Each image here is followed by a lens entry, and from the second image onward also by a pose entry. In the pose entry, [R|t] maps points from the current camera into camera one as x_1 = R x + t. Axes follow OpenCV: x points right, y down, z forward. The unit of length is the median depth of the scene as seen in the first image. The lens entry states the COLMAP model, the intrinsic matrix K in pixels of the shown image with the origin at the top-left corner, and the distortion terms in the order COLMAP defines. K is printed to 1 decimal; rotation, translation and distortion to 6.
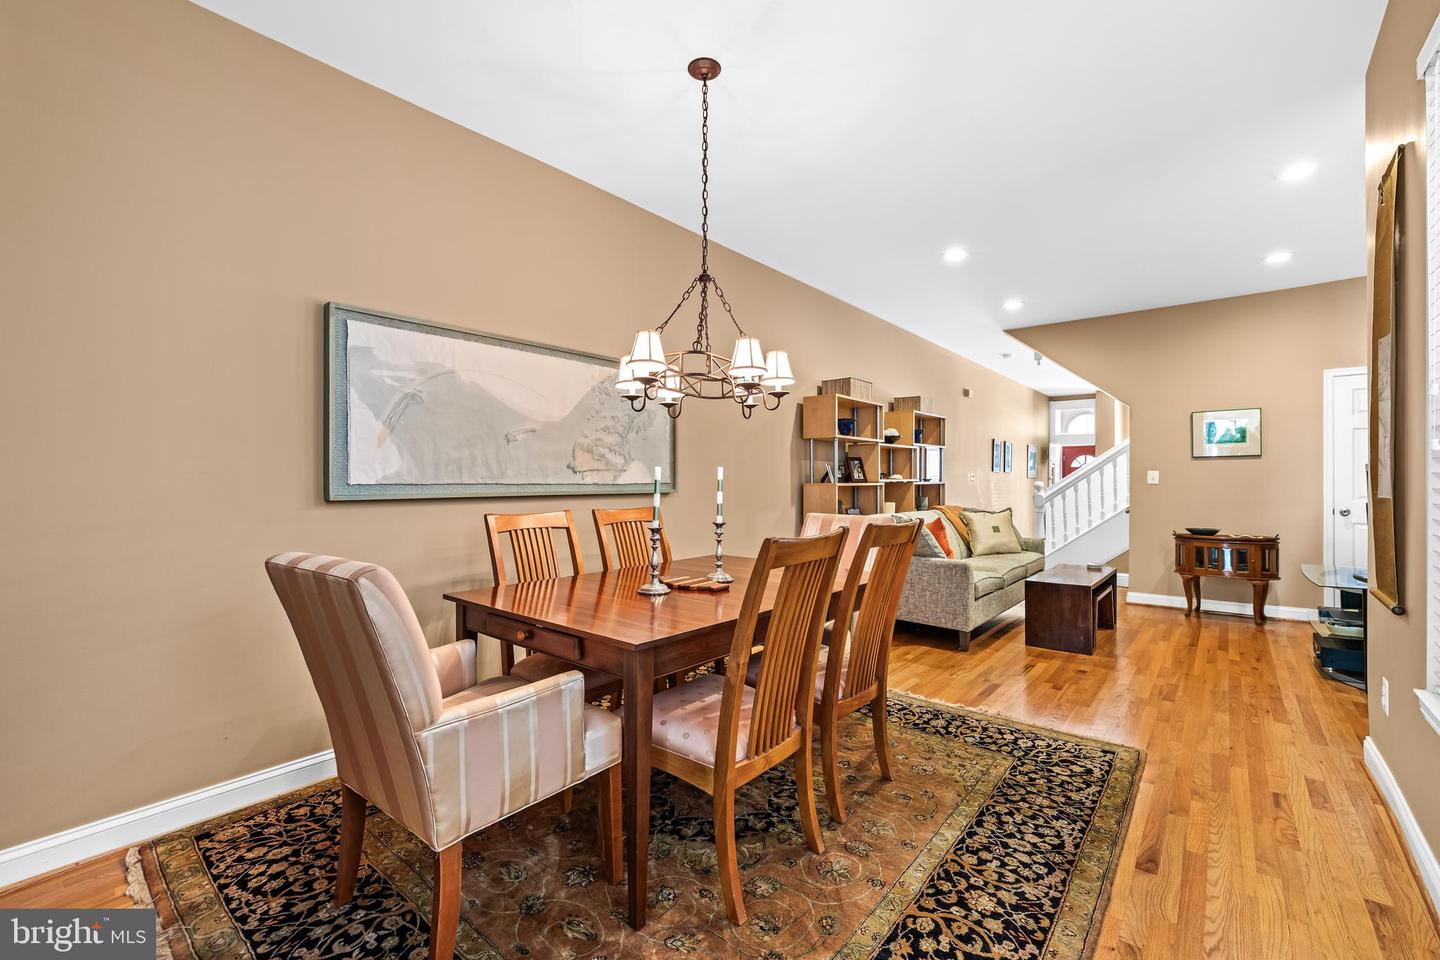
lens RADIAL K [[614.7, 0, 722.3], [0, 614.7, 480.3], [0, 0, 1]] dist [0.002880, 0.000525]
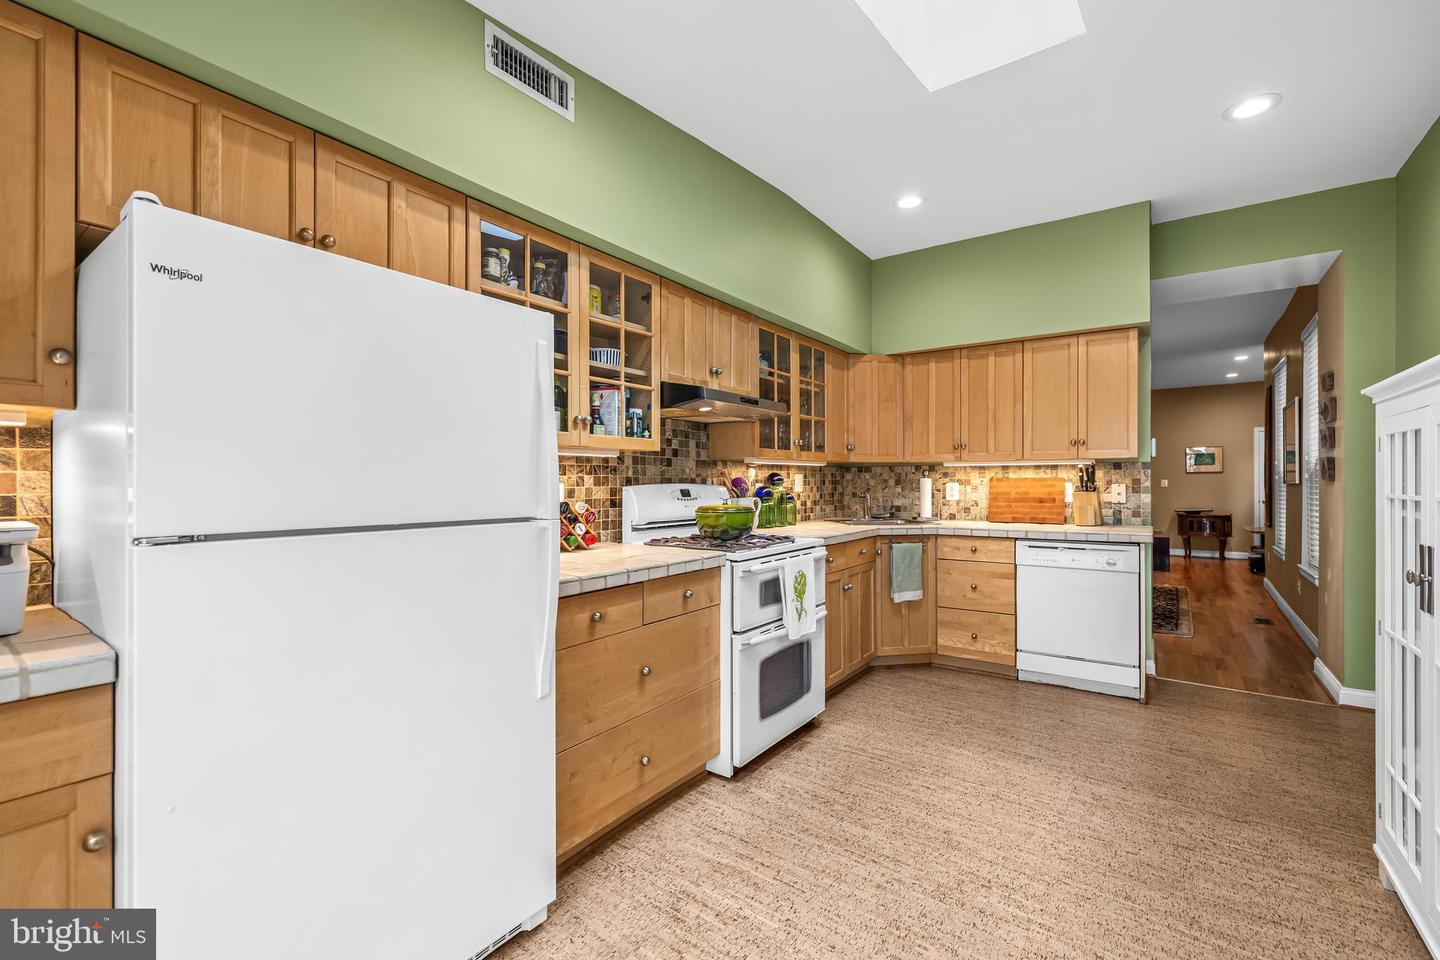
lens RADIAL K [[614.7, 0, 724.8], [0, 614.7, 479.3], [0, 0, 1]] dist [0.002880, 0.000525]
pose [[0.999187, -0.002618, 0.040237, -0.836108], [0.002592, 0.999996, 0.000696, -0.026894], [-0.040239, -0.000591, 0.999190, -0.948706]]
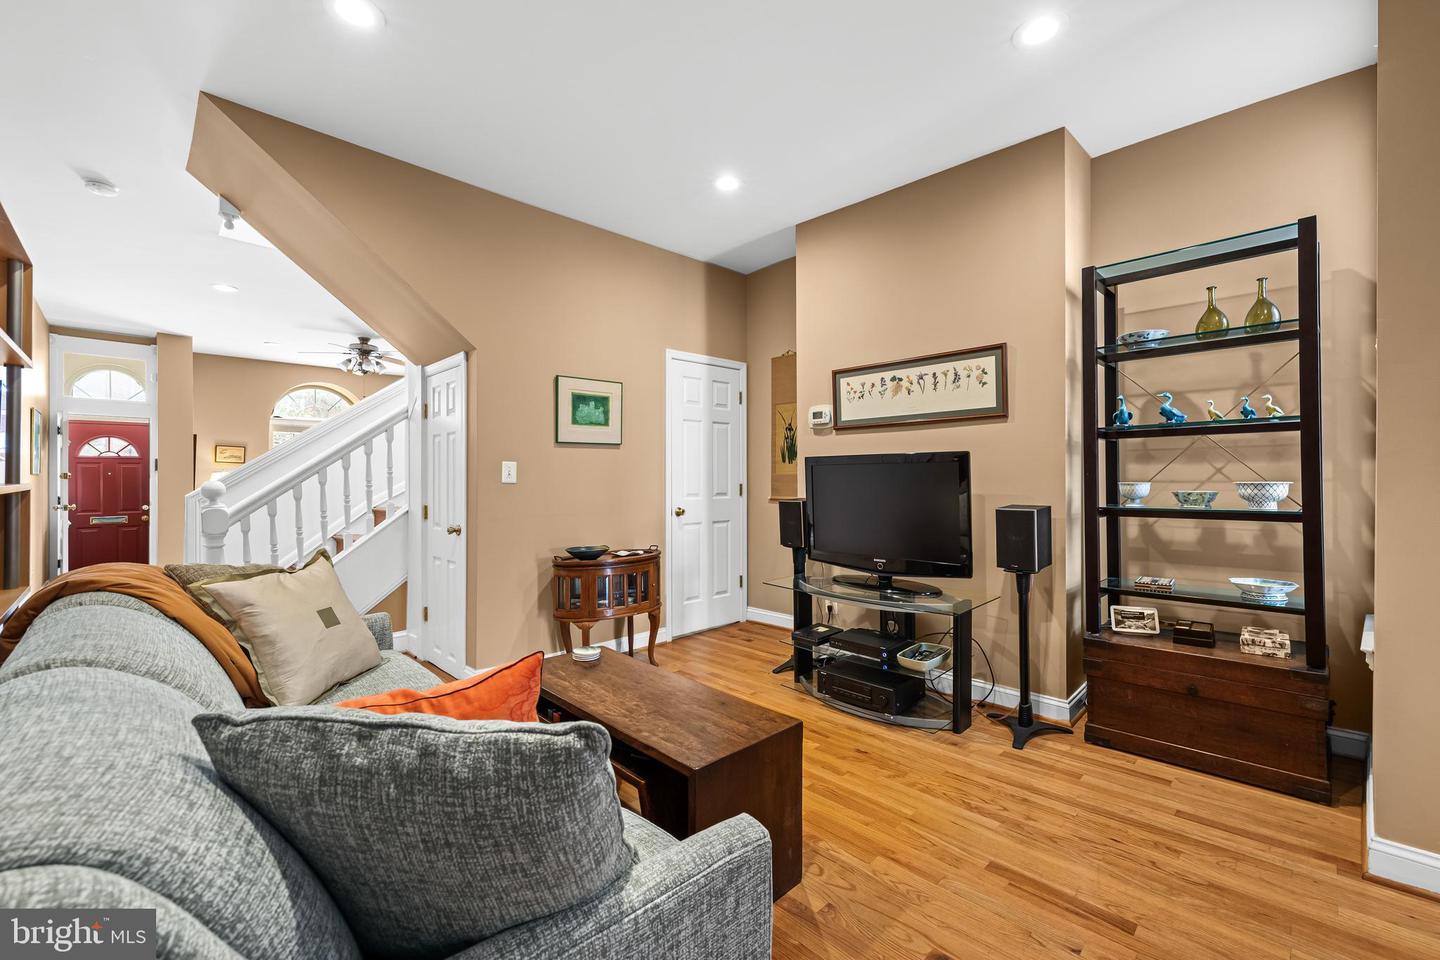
lens RADIAL K [[614.7, 0, 729.9], [0, 614.7, 479.4], [0, 0, 1]] dist [0.002880, 0.000525]
pose [[0.112988, -0.007419, 0.993569, 0.148573], [0.004448, 0.999966, 0.006961, -0.001740], [-0.993586, 0.003632, 0.113017, 0.908014]]
